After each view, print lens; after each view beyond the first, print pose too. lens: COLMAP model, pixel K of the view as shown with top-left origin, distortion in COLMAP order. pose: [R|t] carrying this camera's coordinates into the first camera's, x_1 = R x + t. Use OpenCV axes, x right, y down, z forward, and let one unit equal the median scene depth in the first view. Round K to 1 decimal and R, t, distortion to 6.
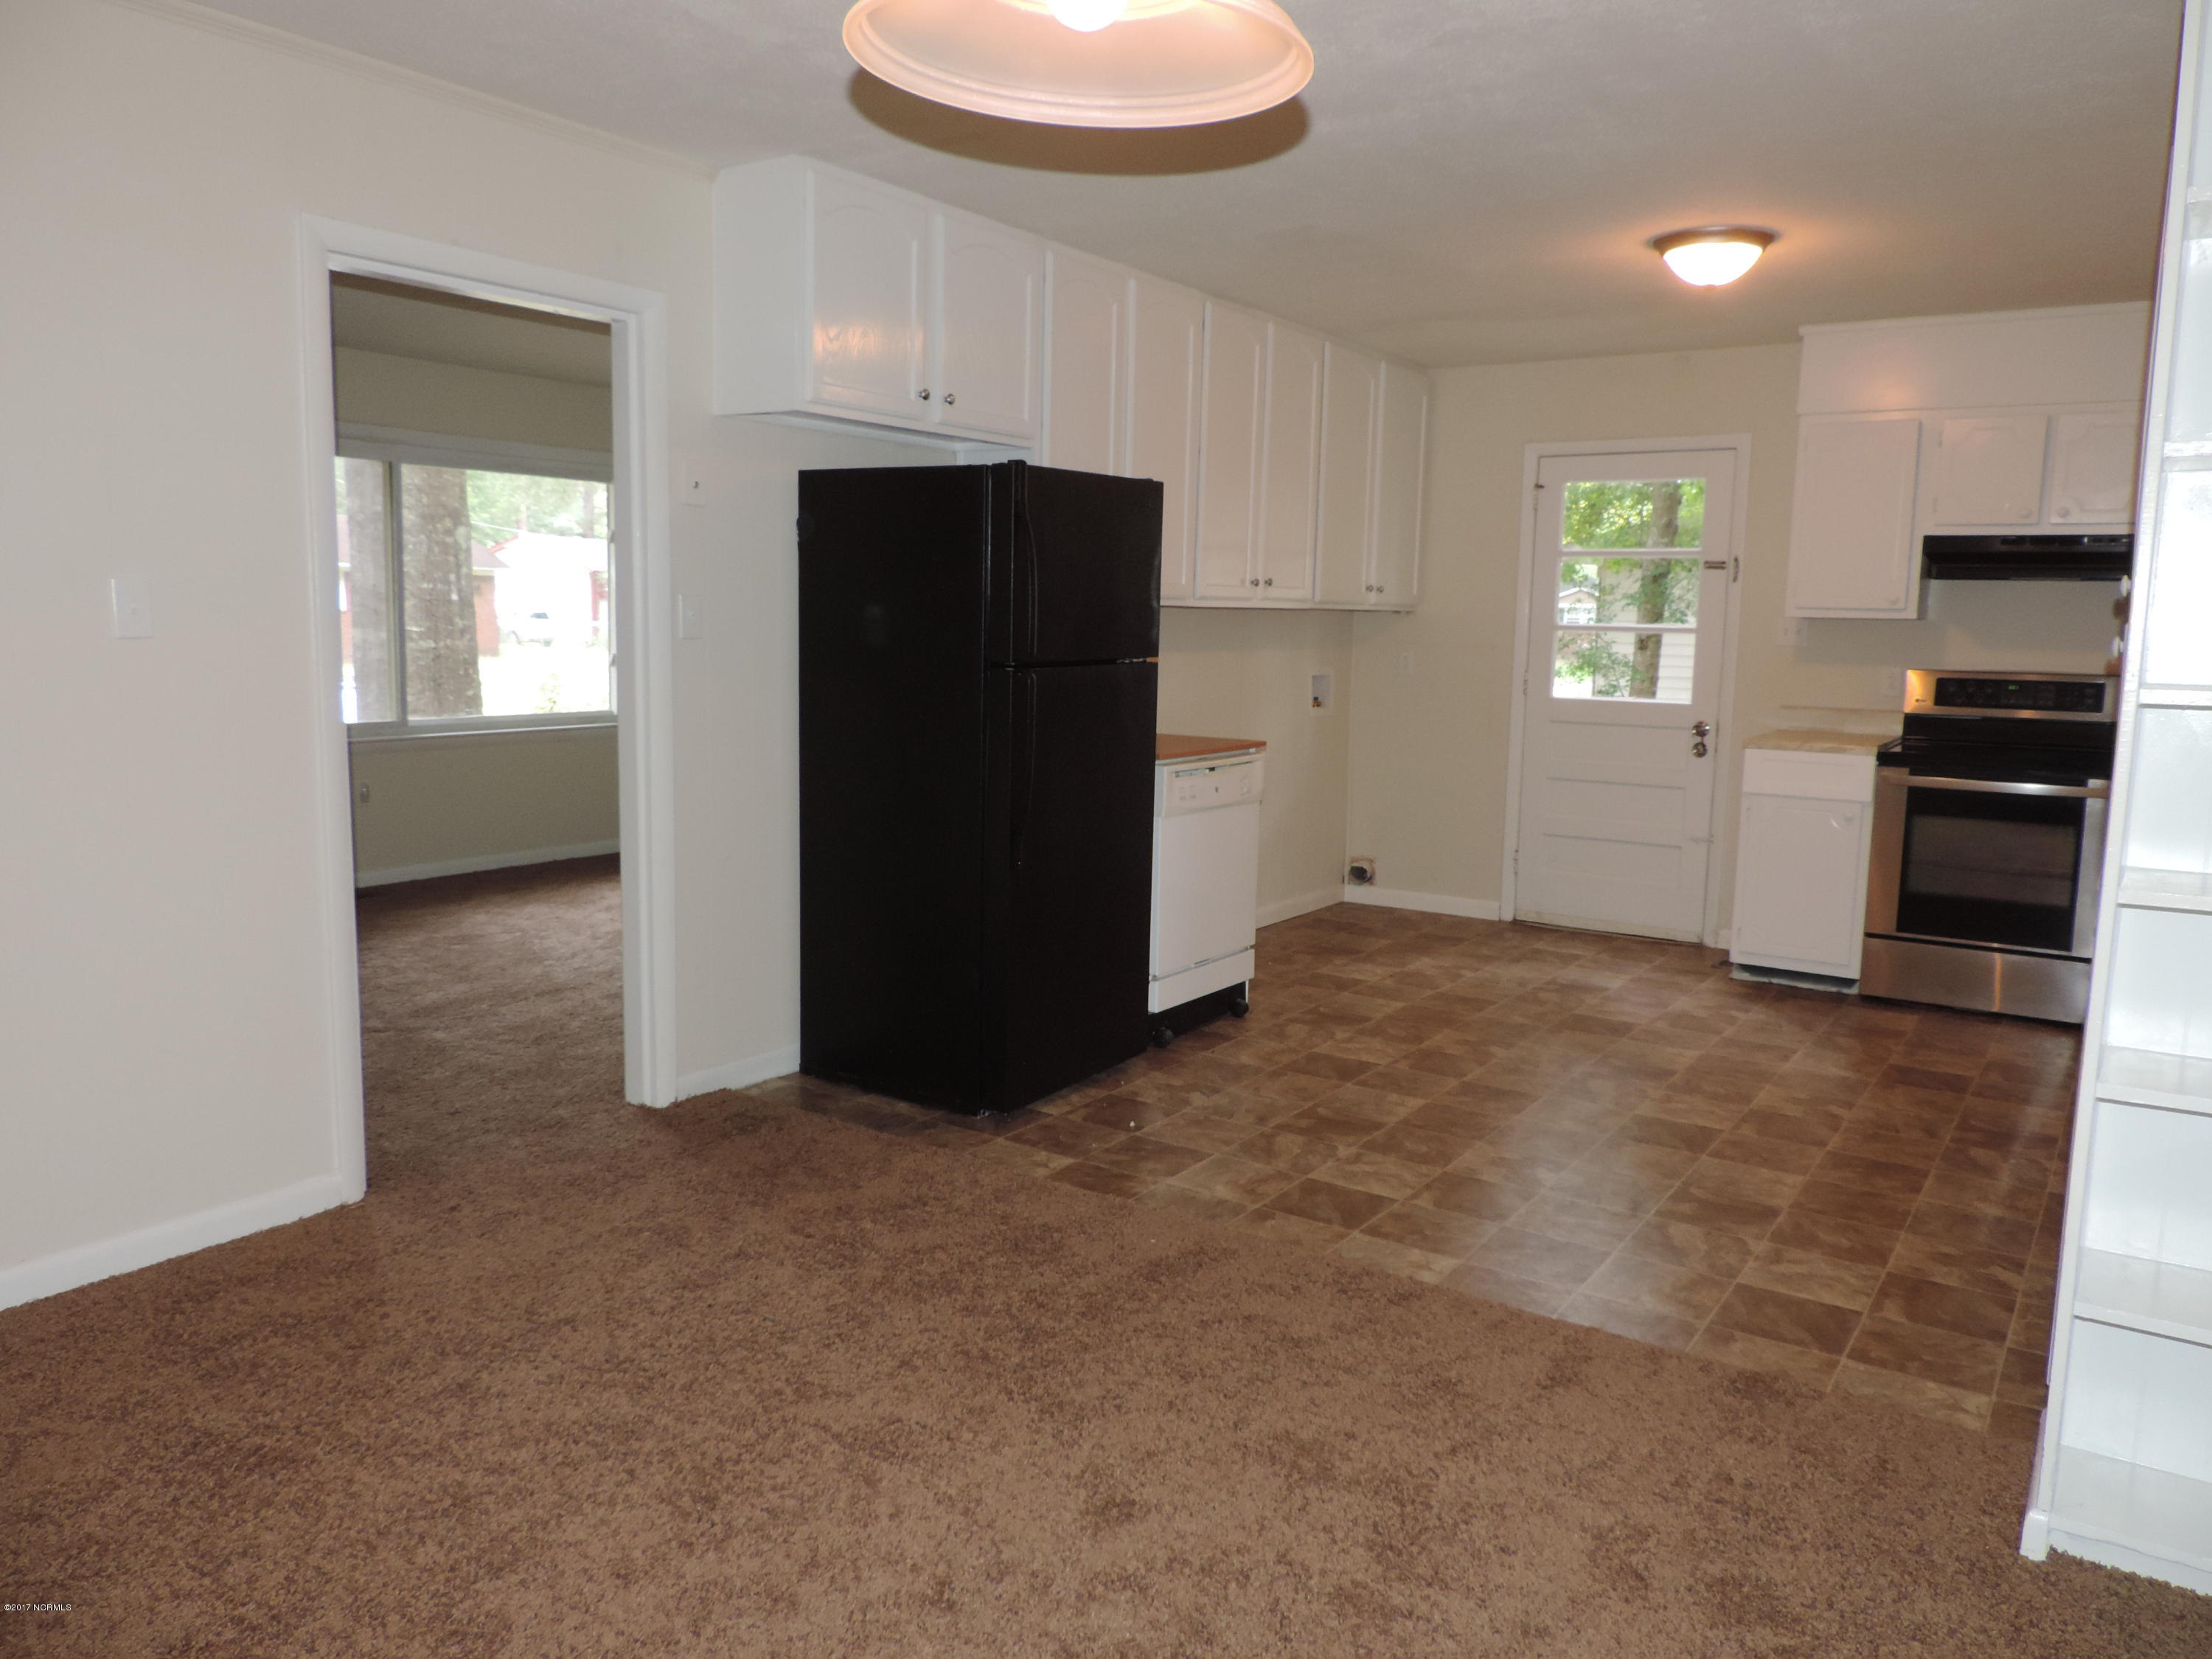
lens RADIAL K [[1552.1, 0, 1106.7], [0, 1552.1, 826.2], [0, 0, 1]] dist [-0.033398, 0.006086]
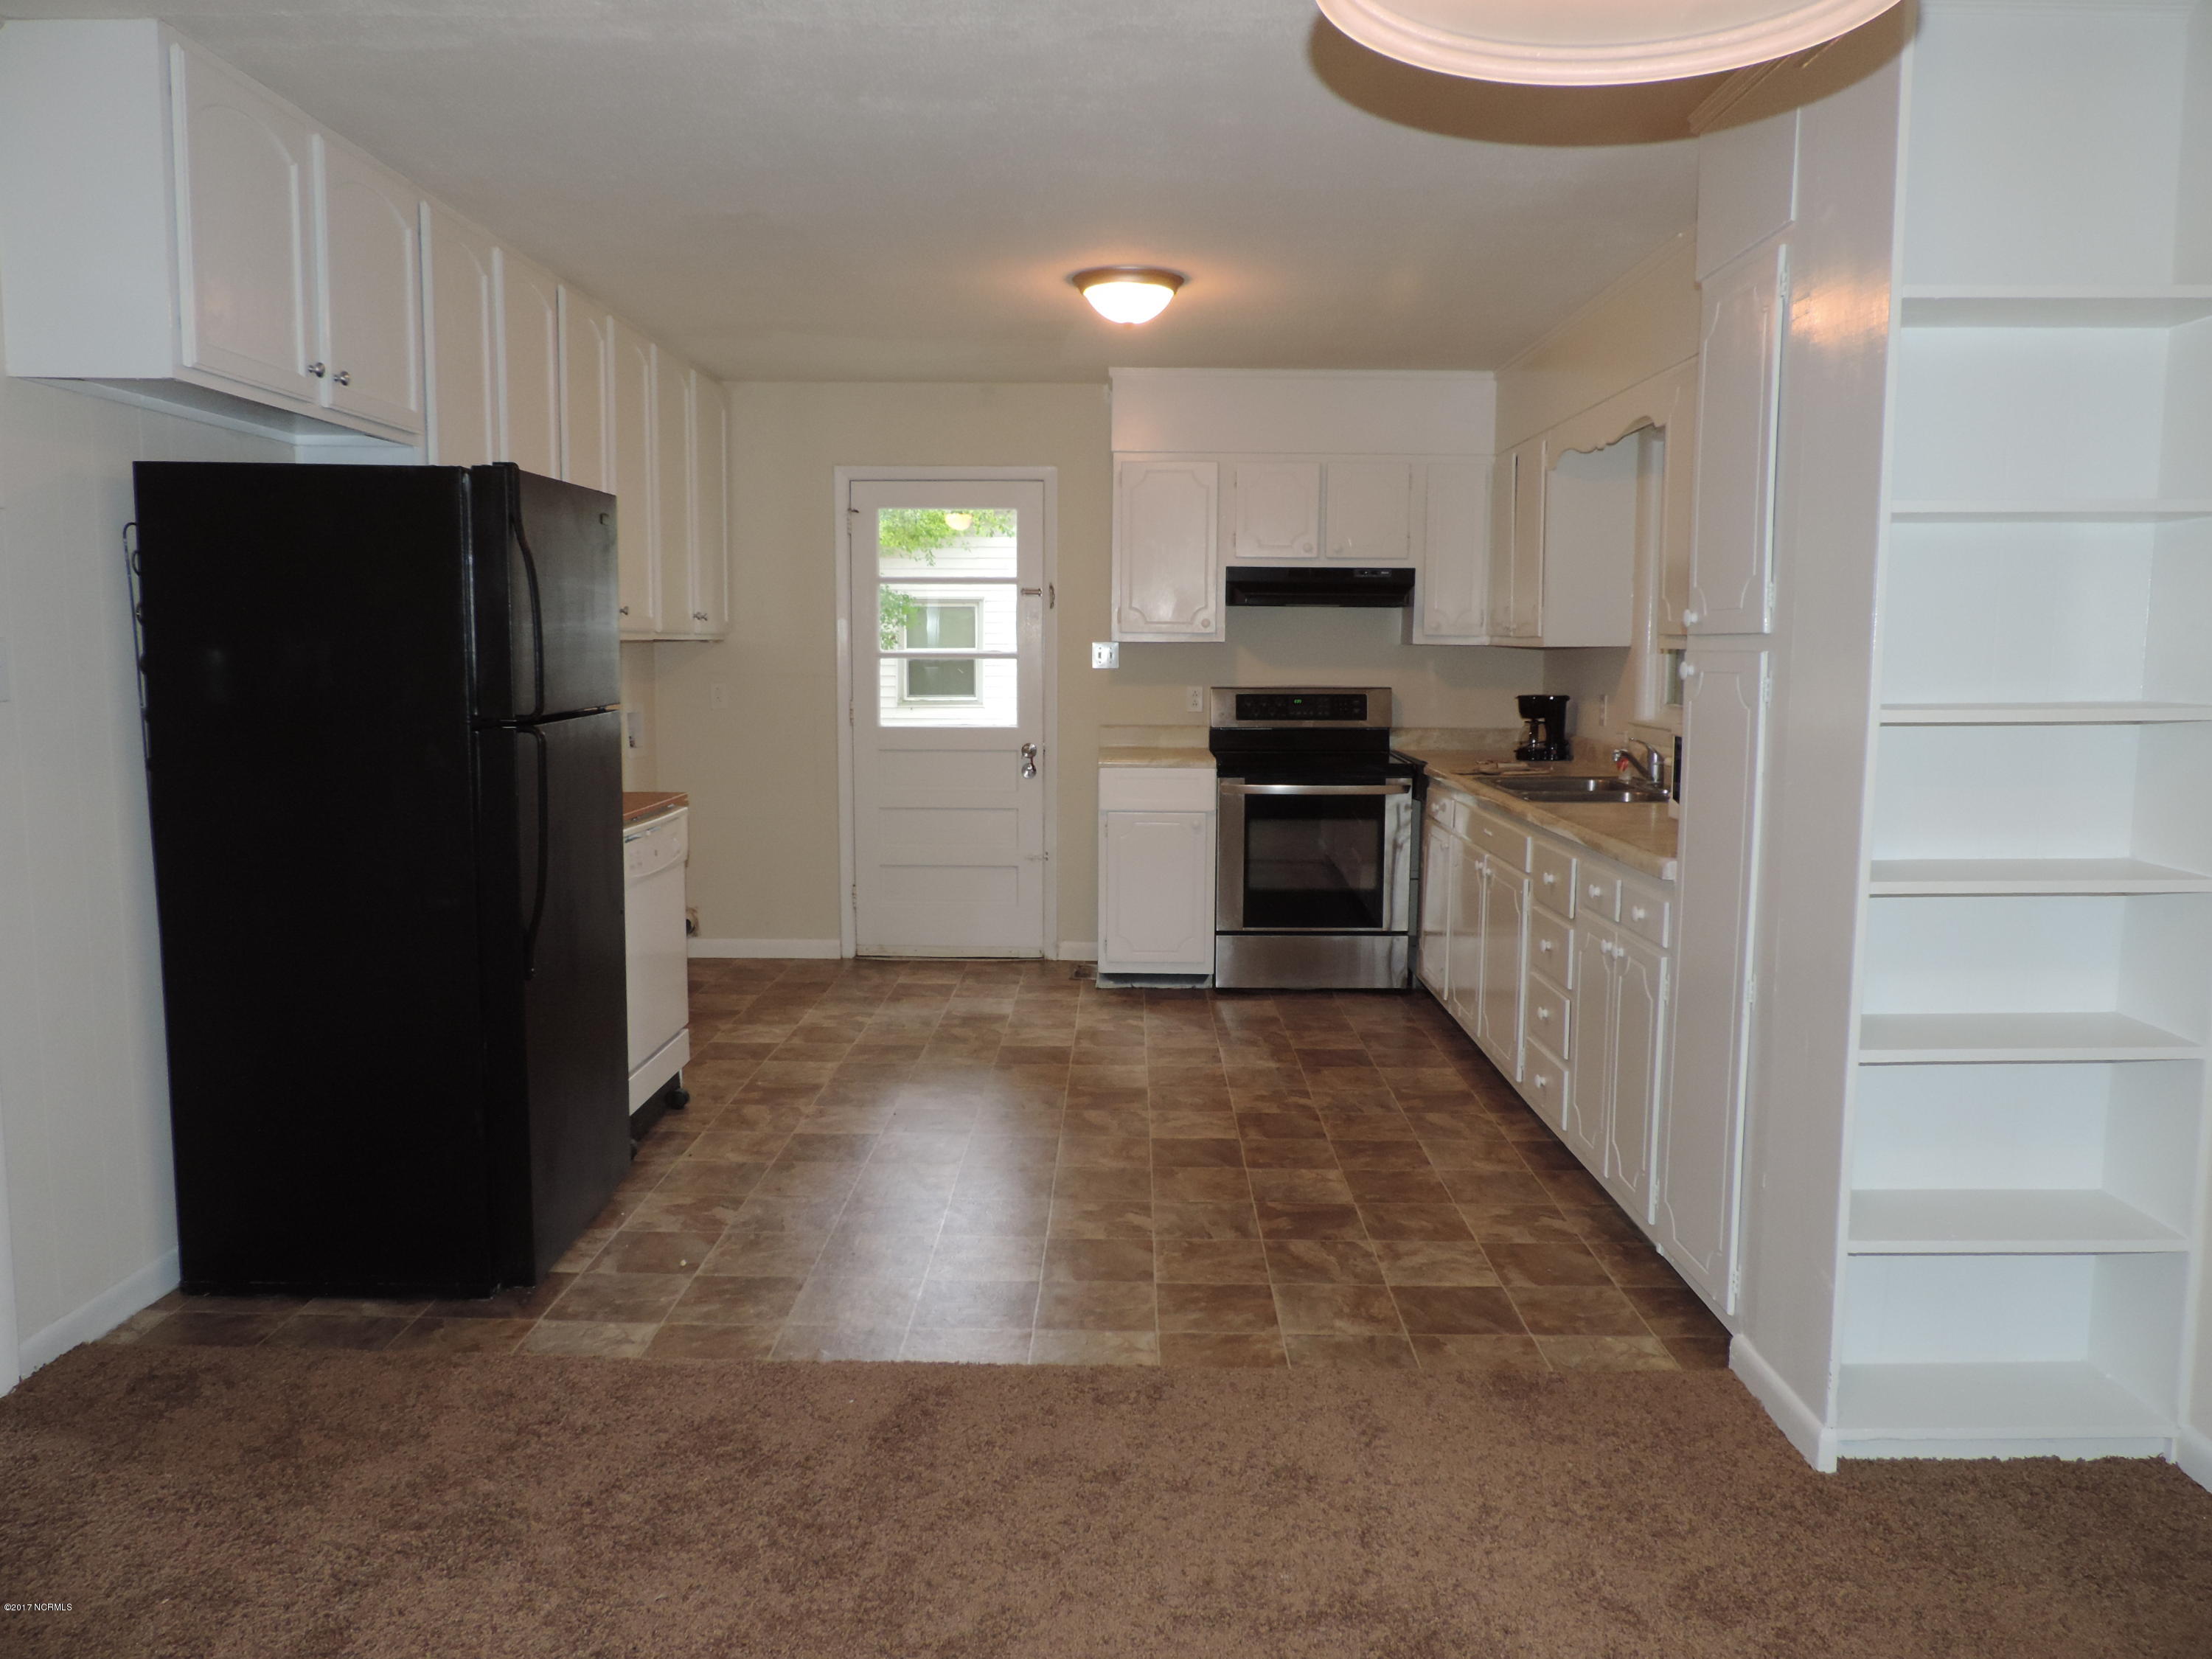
lens RADIAL K [[1566.6, 0, 1106.6], [0, 1566.6, 773.2], [0, 0, 1]] dist [-0.027034, 0.003214]
pose [[0.830198, -0.055848, 0.554664, -0.222962], [0.084142, 0.996124, -0.025643, -0.024818], [-0.551082, 0.067959, 0.831679, 0.156195]]
